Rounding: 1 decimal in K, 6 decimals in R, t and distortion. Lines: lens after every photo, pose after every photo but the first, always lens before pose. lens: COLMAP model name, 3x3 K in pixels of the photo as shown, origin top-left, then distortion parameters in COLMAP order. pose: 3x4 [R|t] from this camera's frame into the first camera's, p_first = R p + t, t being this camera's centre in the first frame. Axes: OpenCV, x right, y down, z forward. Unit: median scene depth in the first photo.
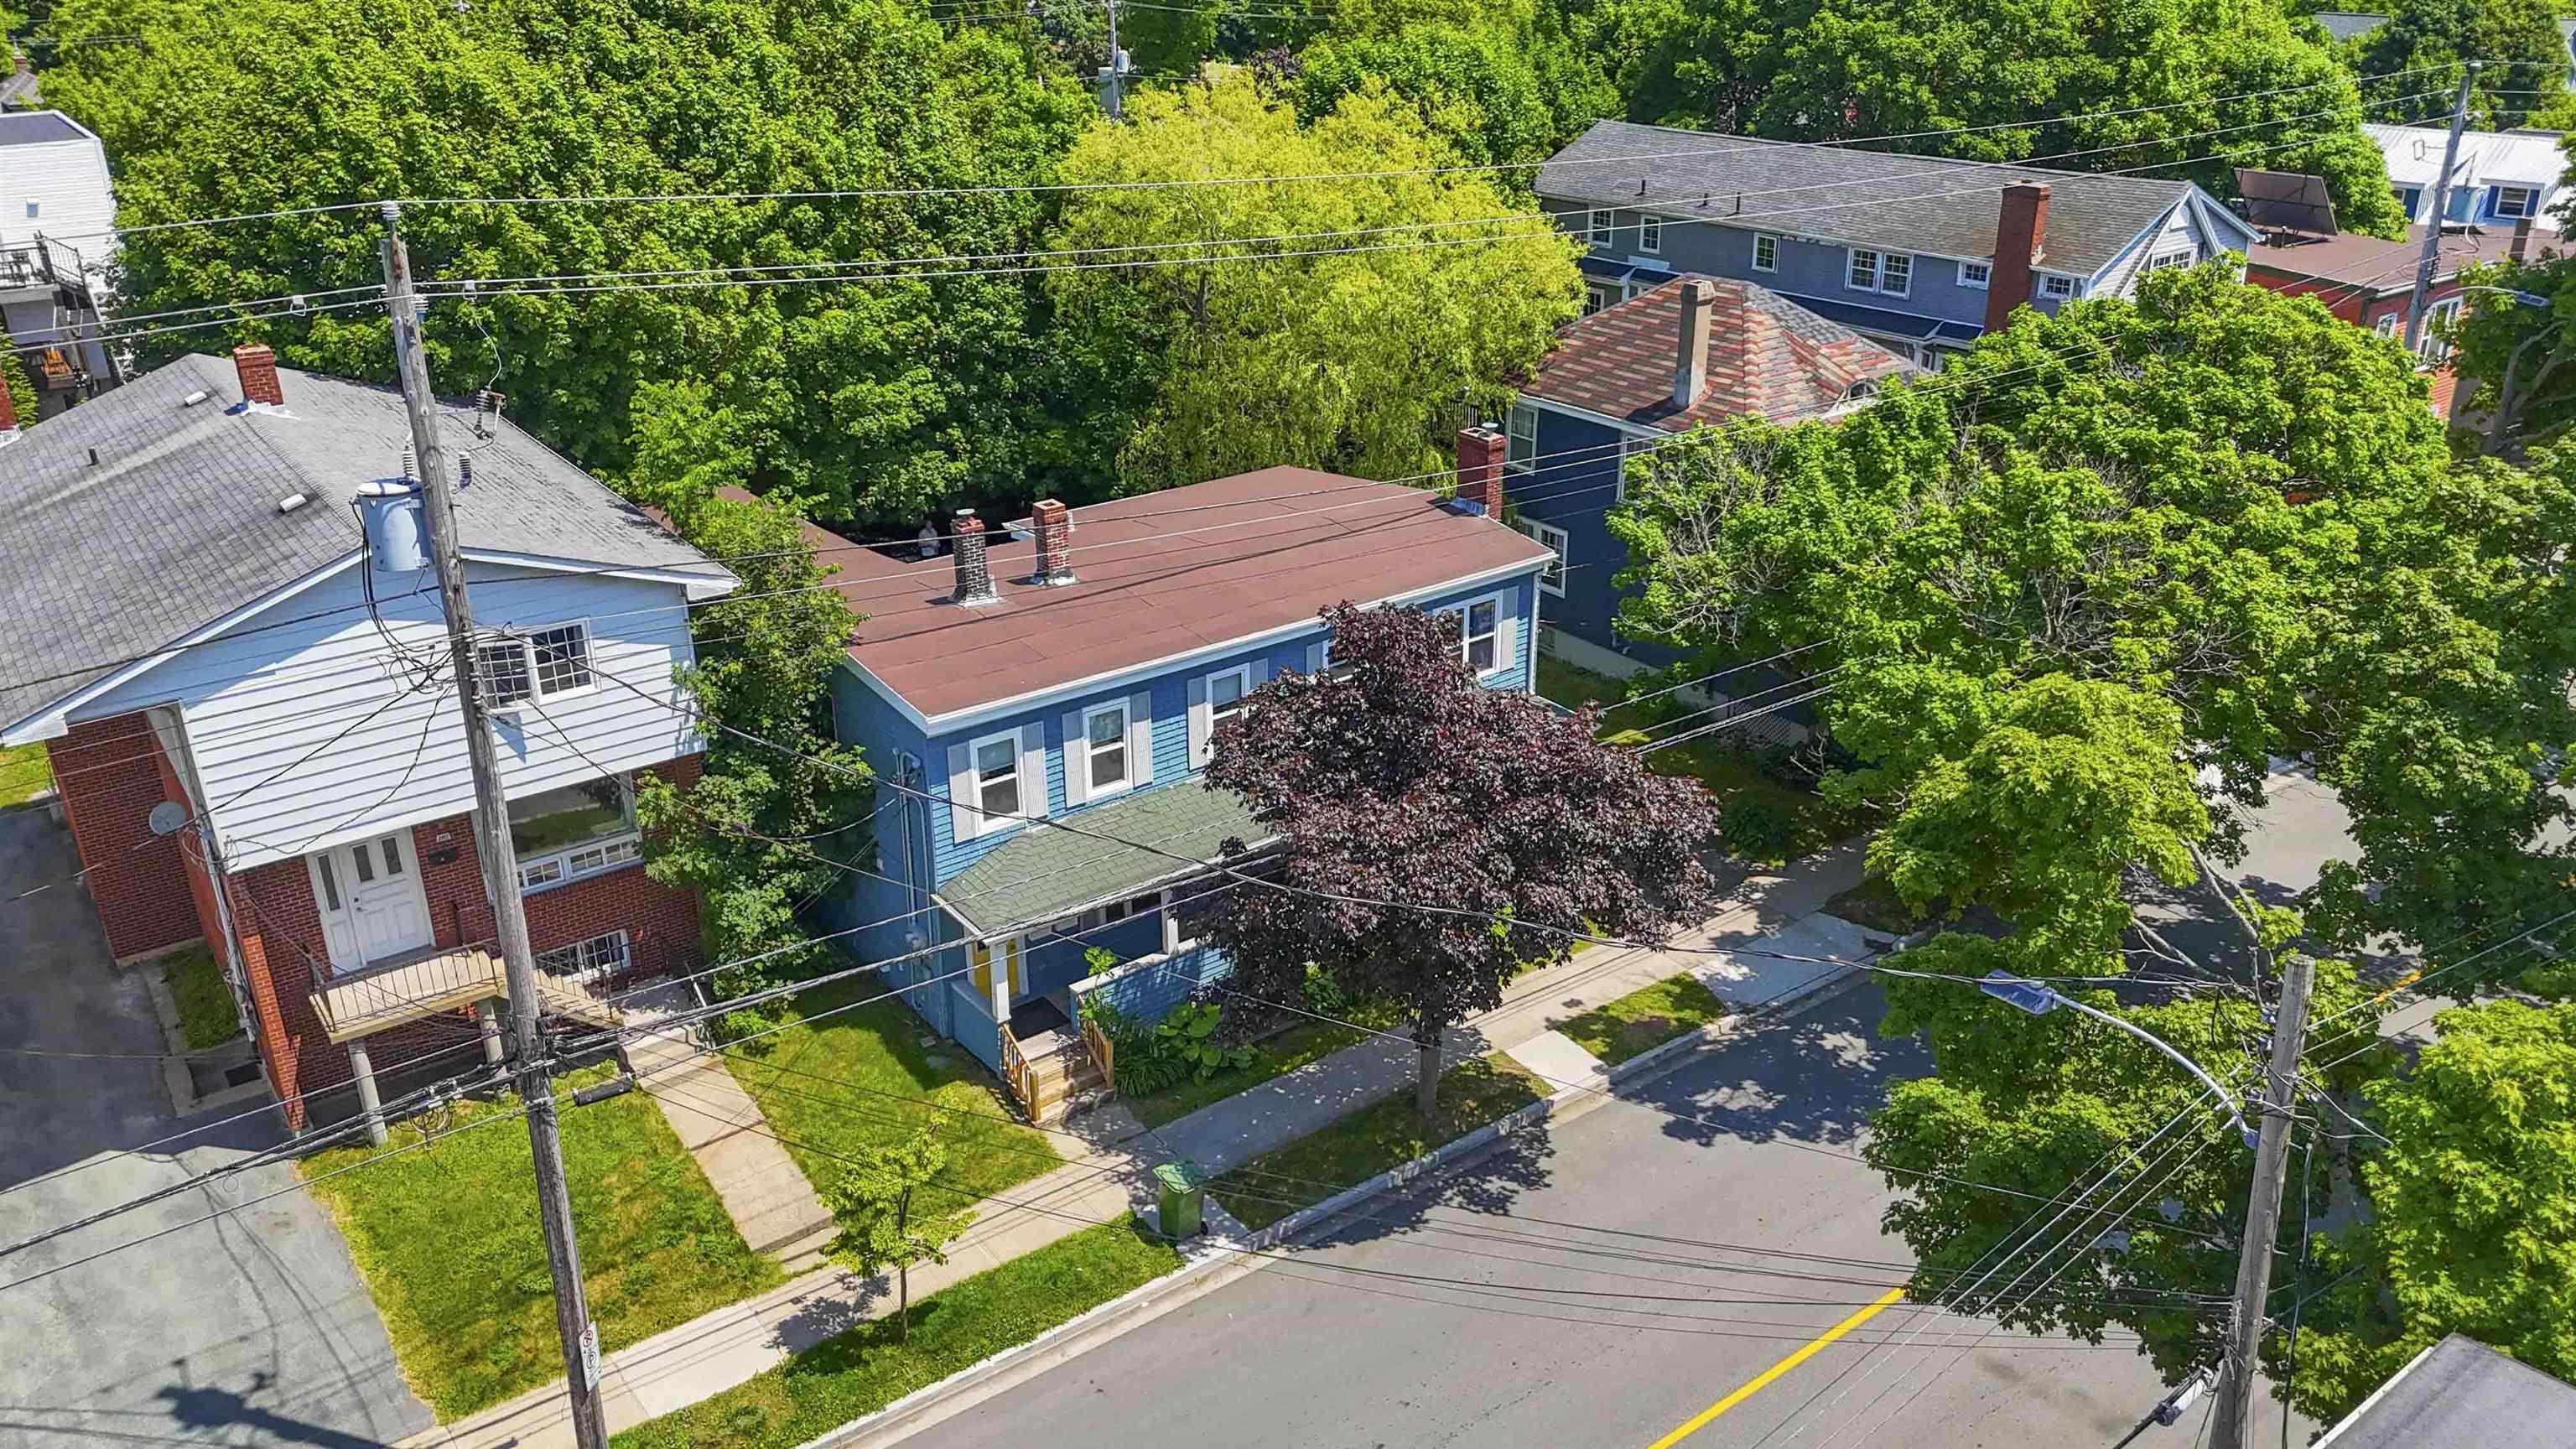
lens RADIAL K [[1903.7, 0, 1288.0], [0, 1903.7, 724.5], [0, 0, 1]] dist [0.081407, -0.099332]
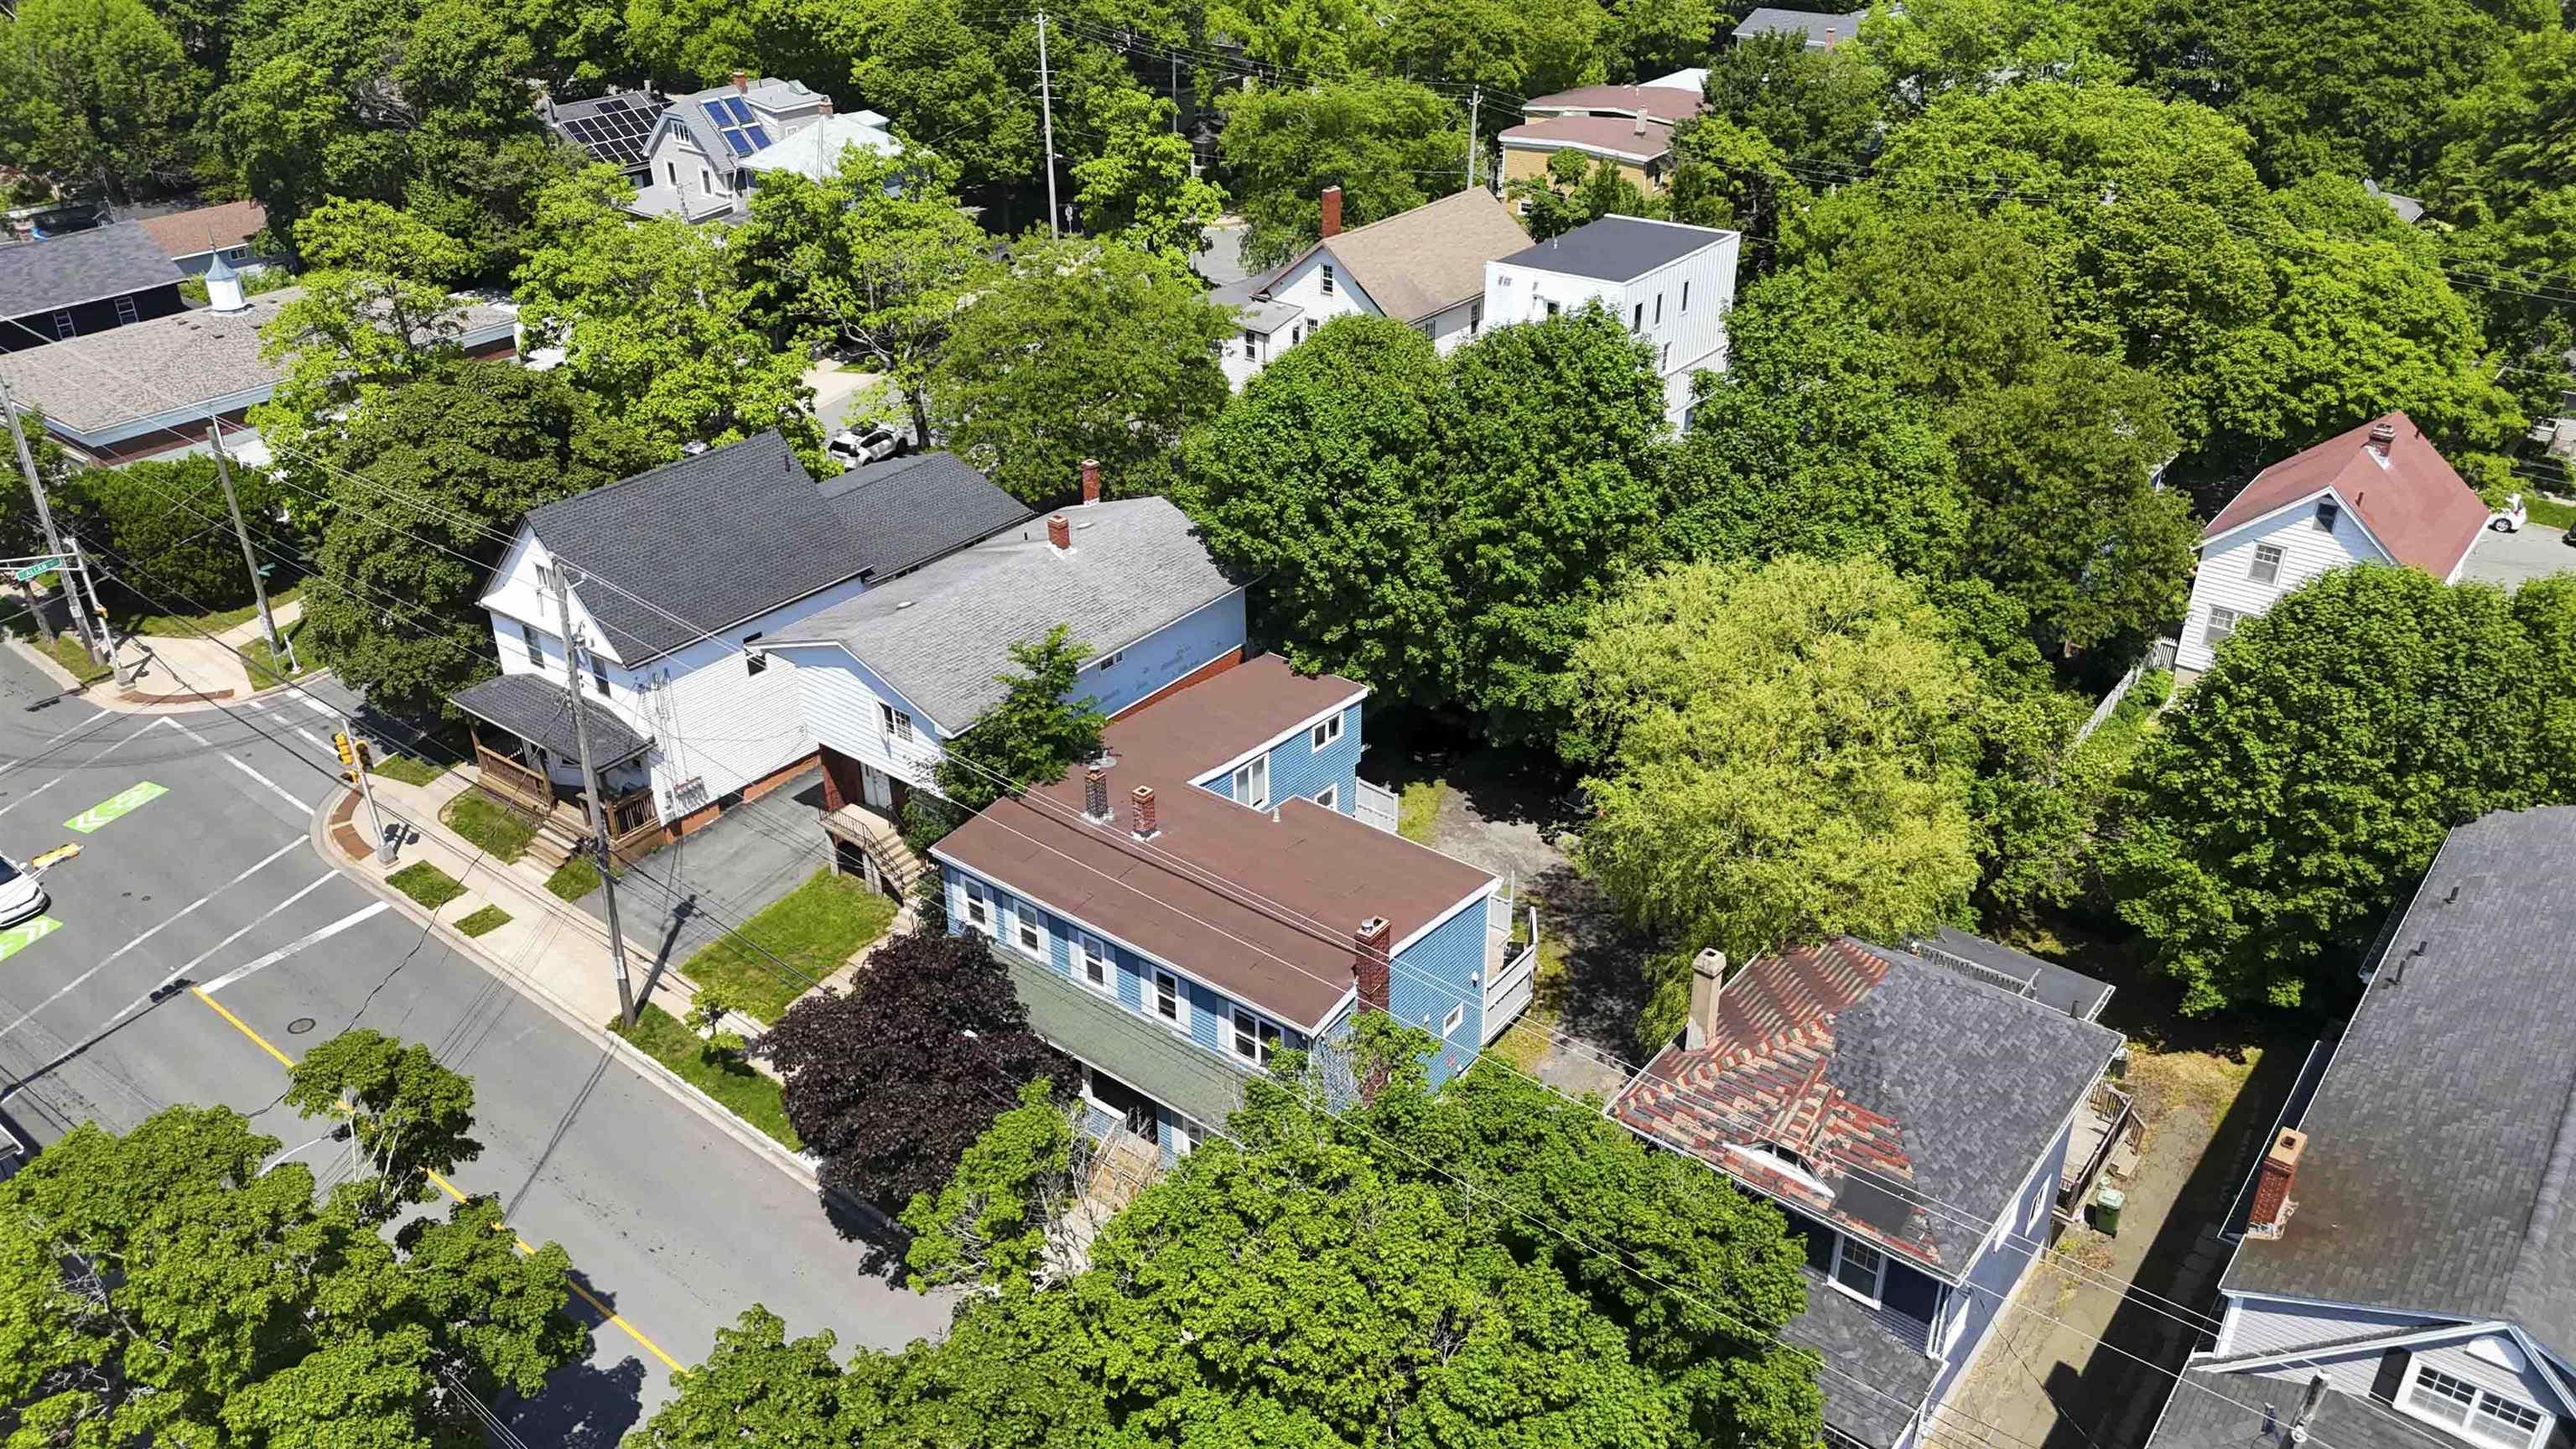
lens RADIAL K [[1903.7, 0, 1288.0], [0, 1903.7, 724.5], [0, 0, 1]] dist [0.081407, -0.099332]
pose [[0.259450, 0.476793, -0.839854, 1.339148], [-0.381181, 0.849585, 0.364562, -0.873781], [0.887348, 0.225551, 0.402169, 0.523114]]
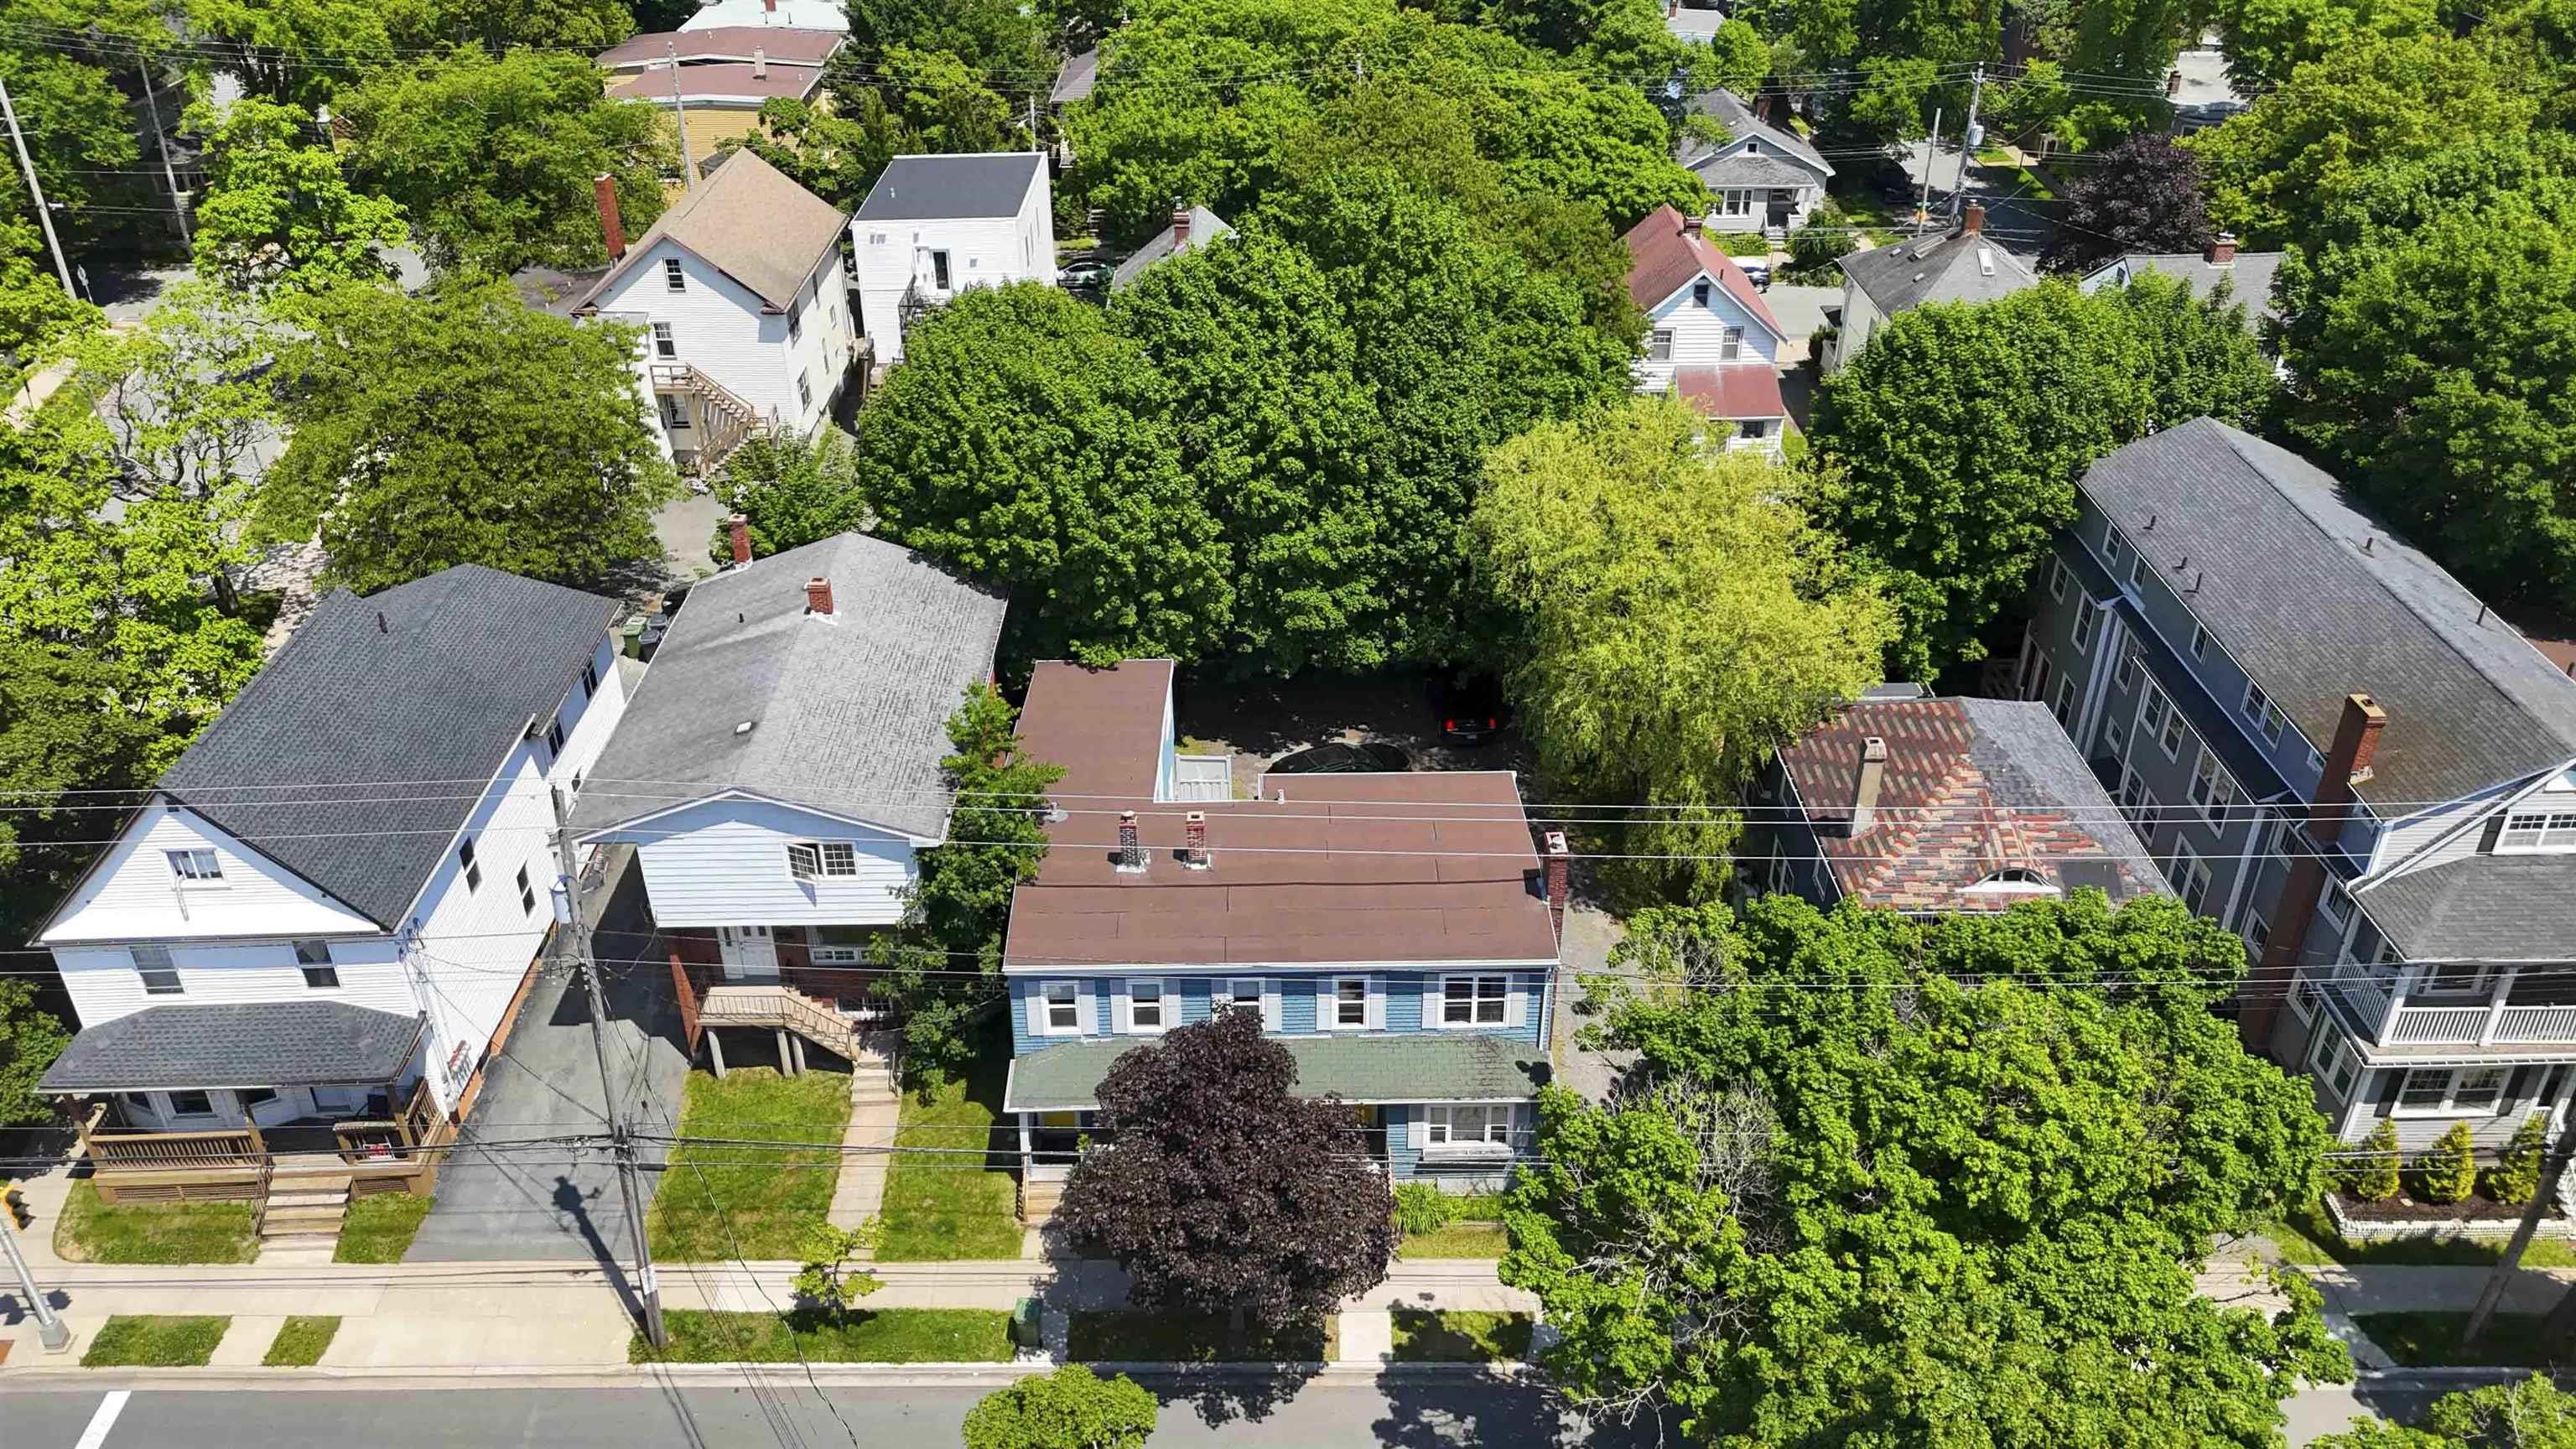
lens RADIAL K [[1885.8, 0, 1297.3], [0, 1885.8, 721.4], [0, 0, 1]] dist [0.073724, -0.074653]
pose [[0.811493, 0.311079, -0.494681, 0.692568], [-0.239275, 0.949197, 0.204383, -0.553240], [0.533129, -0.047491, 0.844700, -0.172987]]
